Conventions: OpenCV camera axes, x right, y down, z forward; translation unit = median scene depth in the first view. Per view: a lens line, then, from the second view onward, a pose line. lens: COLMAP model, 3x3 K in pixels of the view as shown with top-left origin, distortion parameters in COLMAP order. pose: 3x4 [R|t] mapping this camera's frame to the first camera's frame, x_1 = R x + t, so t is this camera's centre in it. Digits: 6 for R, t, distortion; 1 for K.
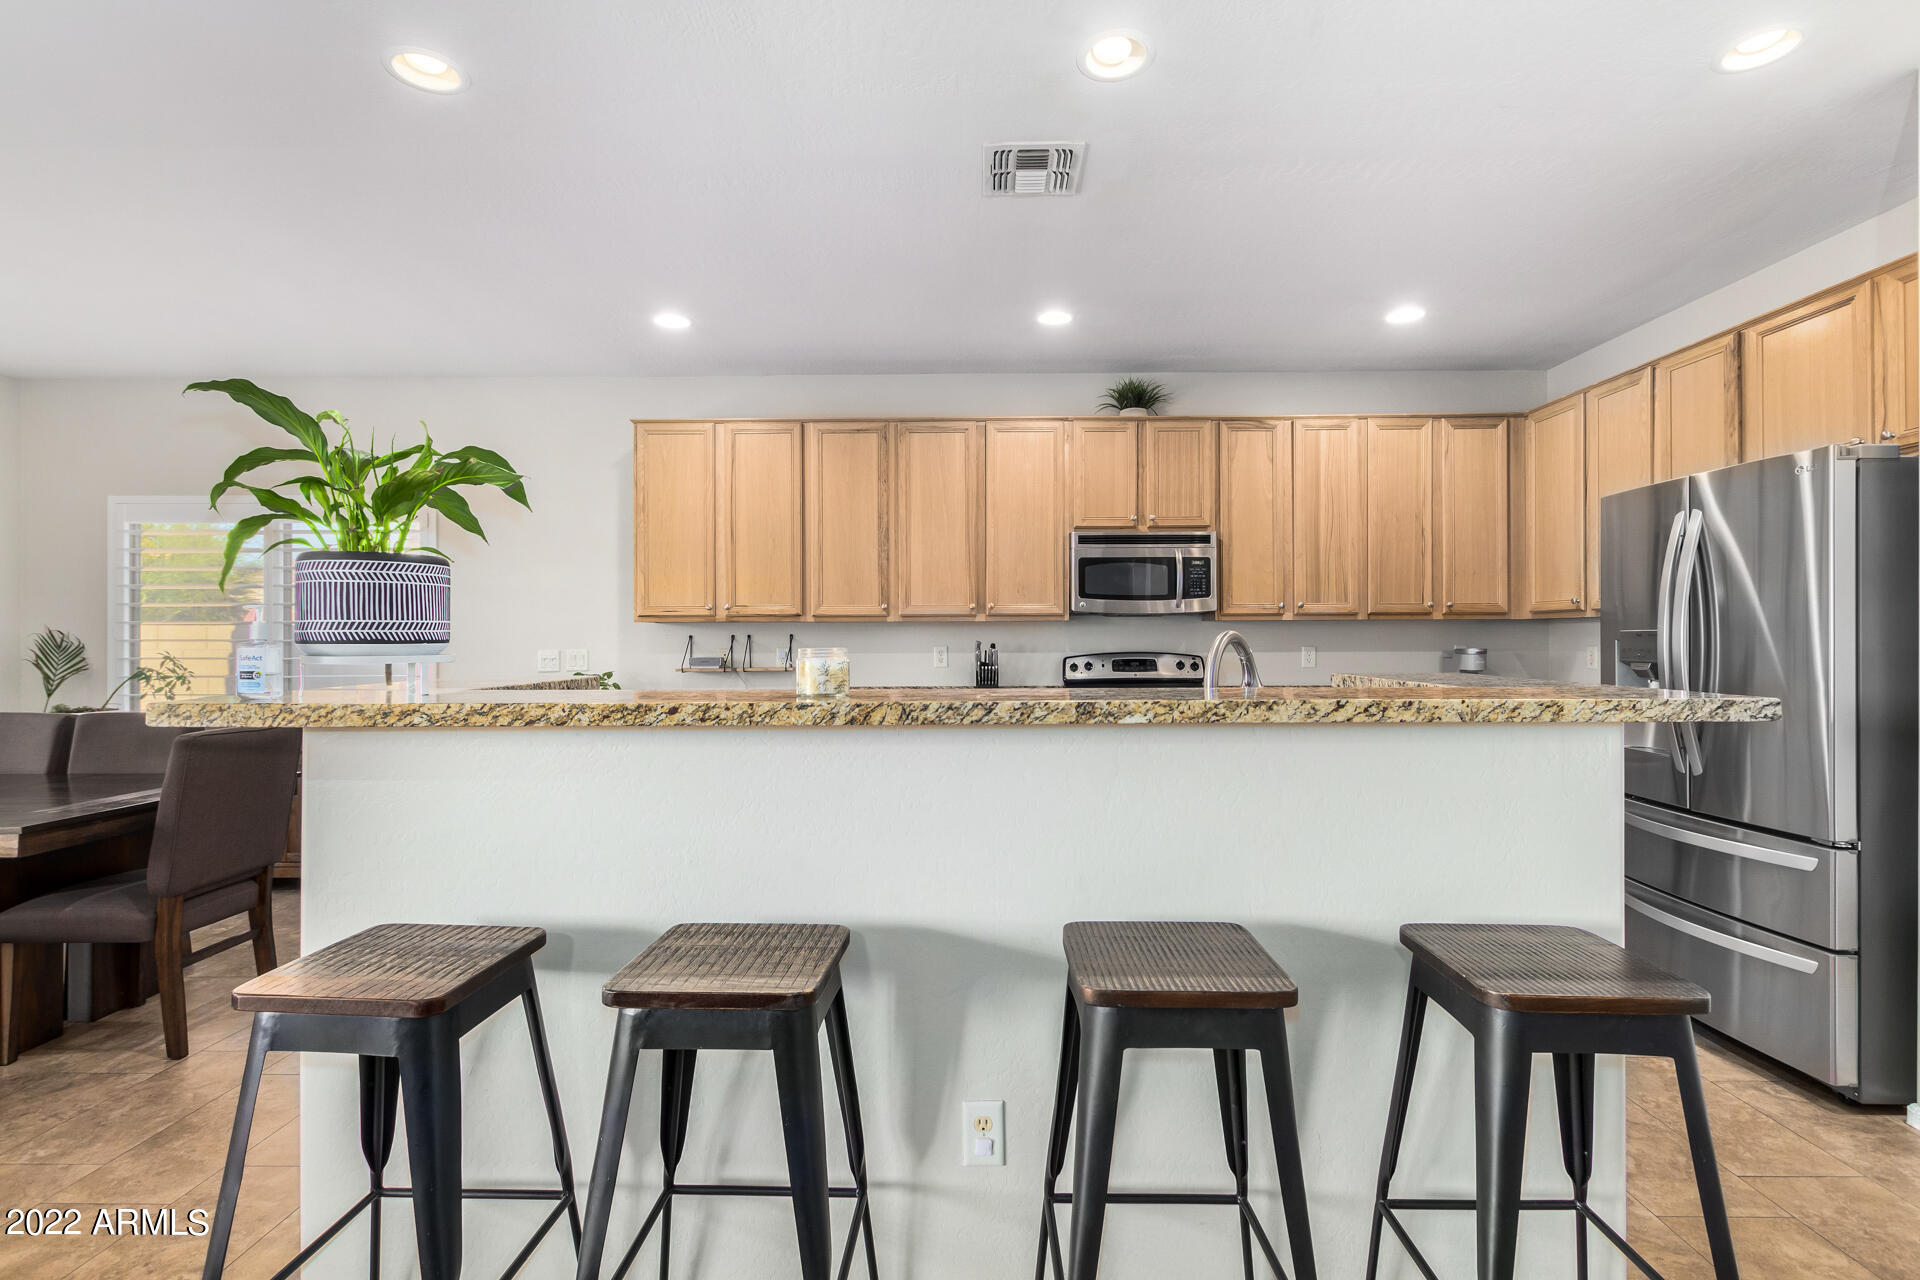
lens RADIAL K [[894.4, 0, 967.8], [0, 894.4, 634.9], [0, 0, 1]] dist [0.012444, -0.004505]
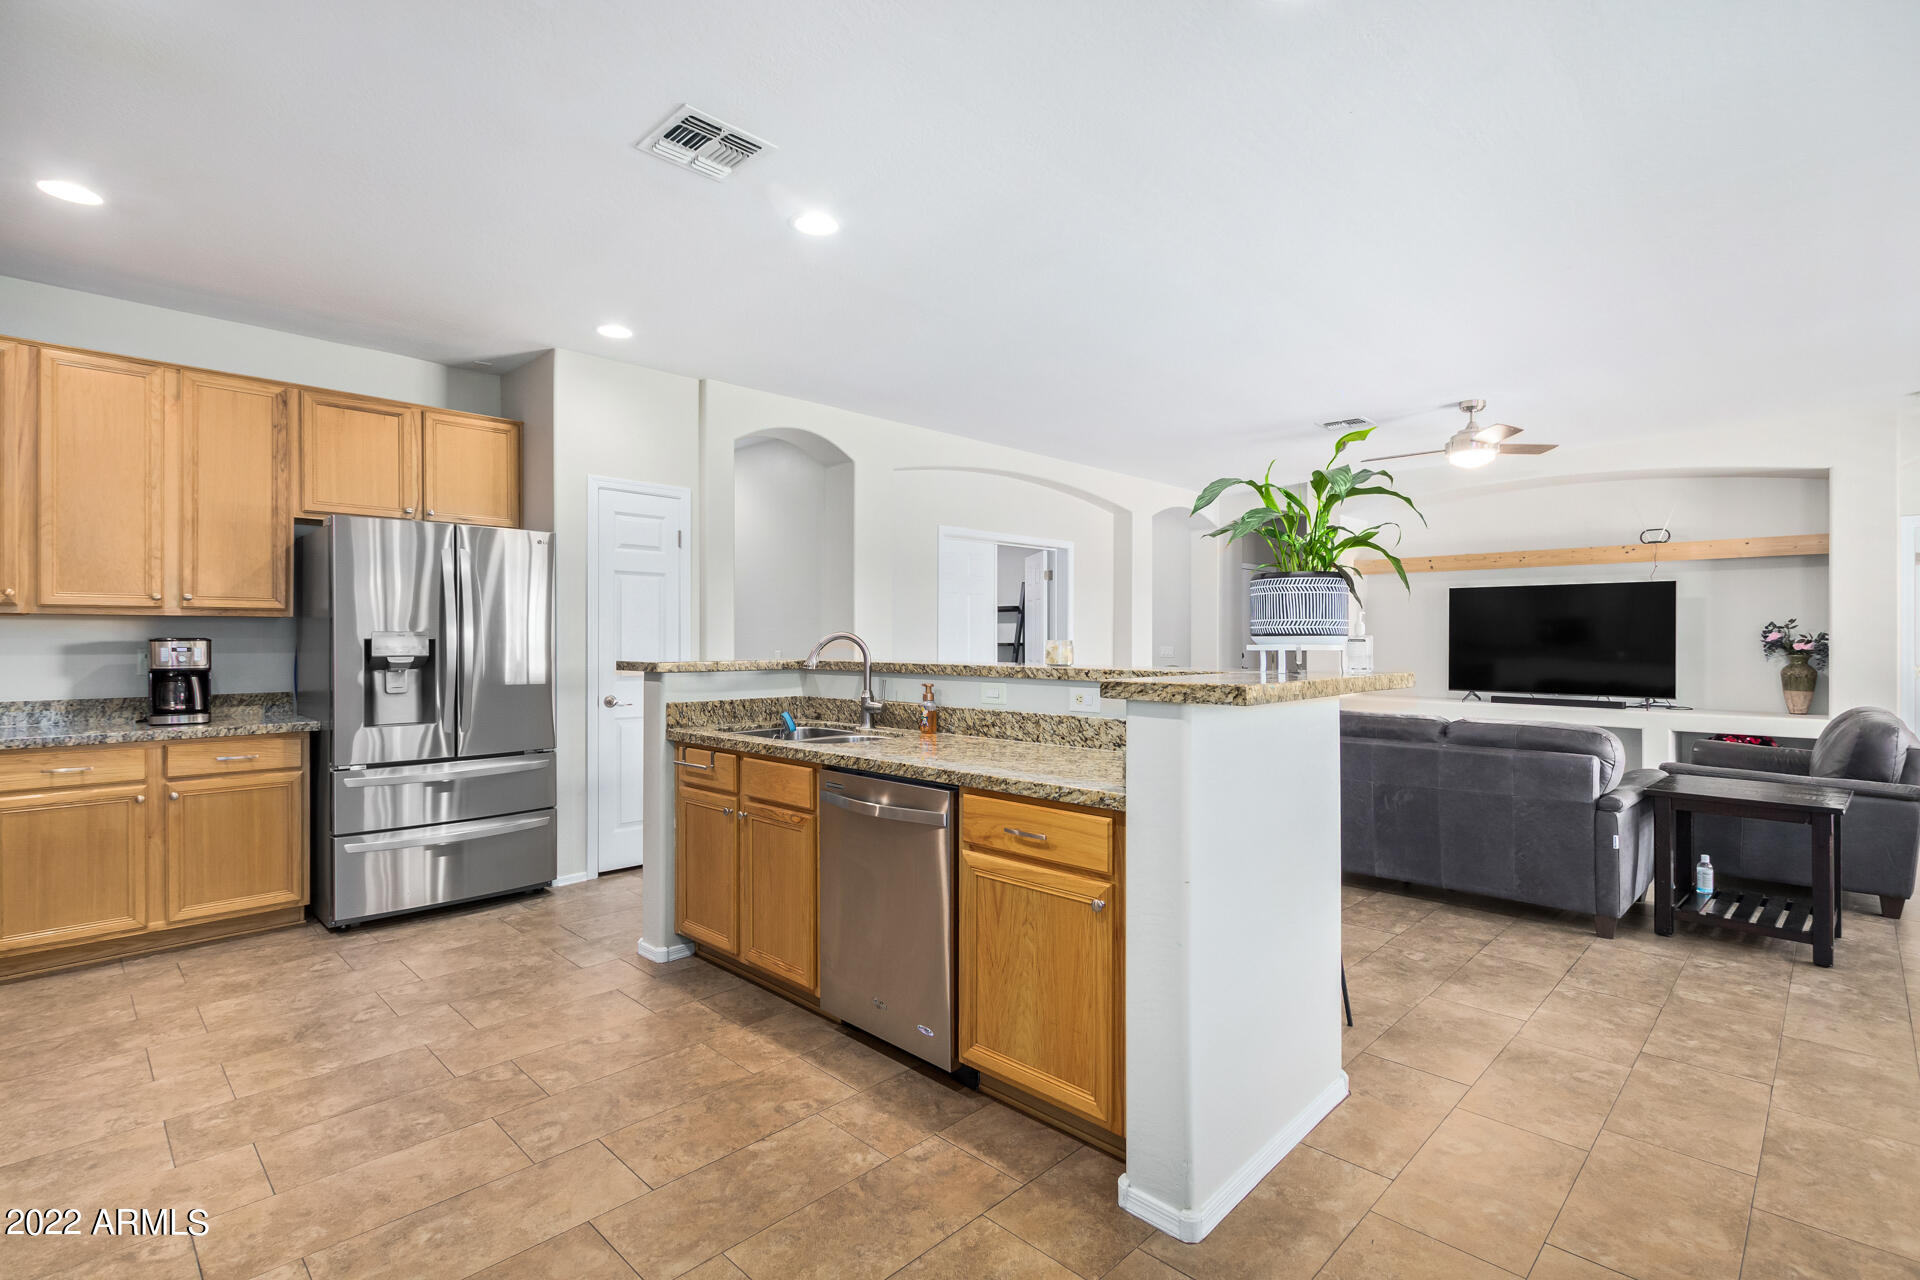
lens RADIAL K [[894.4, 0, 962.6], [0, 894.4, 642.0], [0, 0, 1]] dist [0.012444, -0.004505]
pose [[-0.721762, -0.000005, 0.692141, -0.471011], [0.000207, 1.000000, 0.000223, 0.006631], [-0.692141, 0.000304, -0.721762, 0.899883]]
